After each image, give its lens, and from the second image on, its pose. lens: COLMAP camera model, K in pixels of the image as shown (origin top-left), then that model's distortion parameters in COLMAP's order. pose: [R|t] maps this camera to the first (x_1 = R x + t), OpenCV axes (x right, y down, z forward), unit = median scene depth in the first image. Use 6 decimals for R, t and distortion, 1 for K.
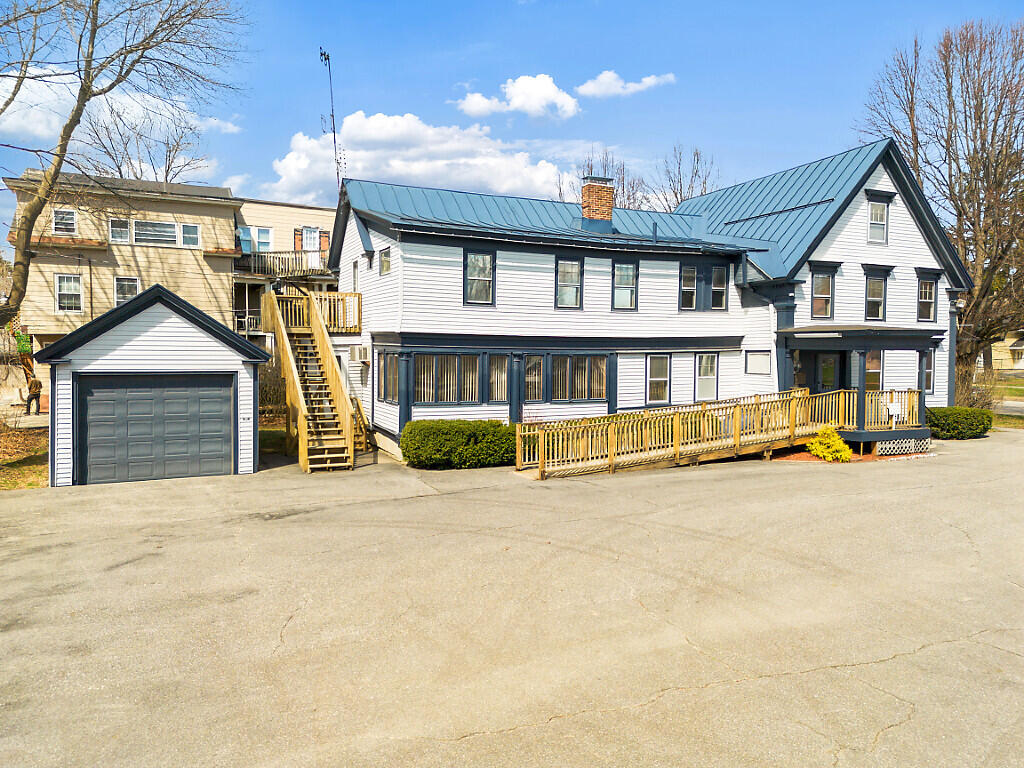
lens RADIAL K [[724.2, 0, 517.0], [0, 724.2, 376.9], [0, 0, 1]] dist [0.092972, -0.105074]
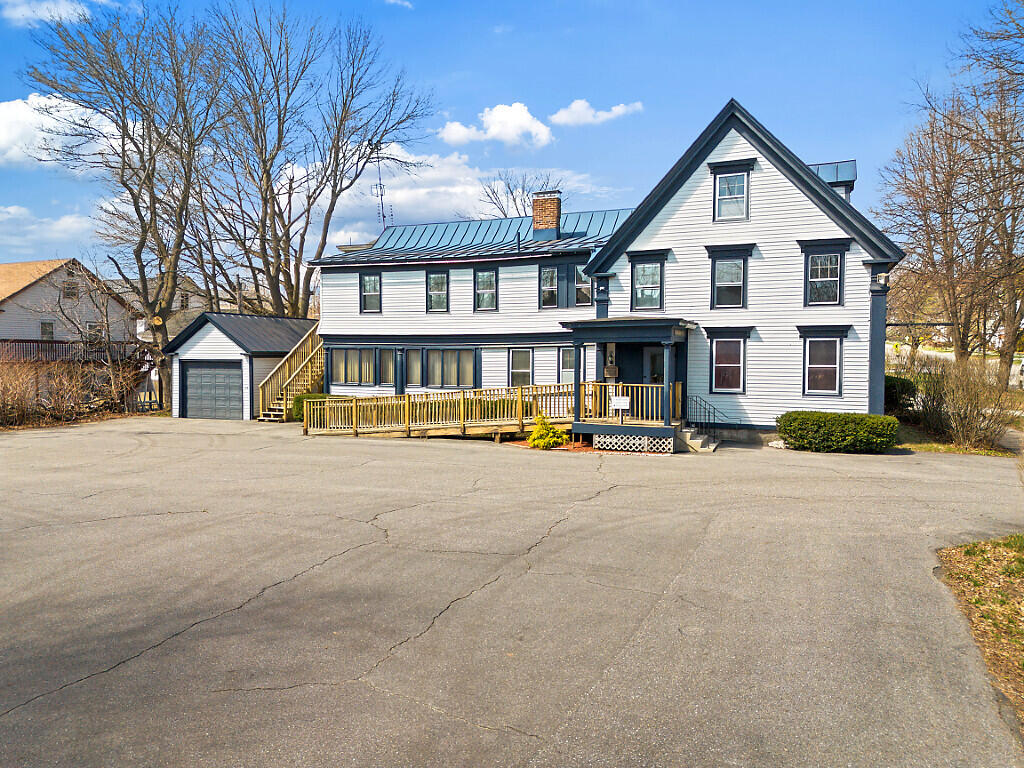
lens RADIAL K [[724.2, 0, 517.0], [0, 724.2, 376.9], [0, 0, 1]] dist [0.092972, -0.105074]
pose [[0.685638, 0.017714, -0.727727, 1.026555], [-0.024541, 0.999698, 0.001213, 0.011631], [0.727529, 0.017027, 0.685865, 0.235928]]
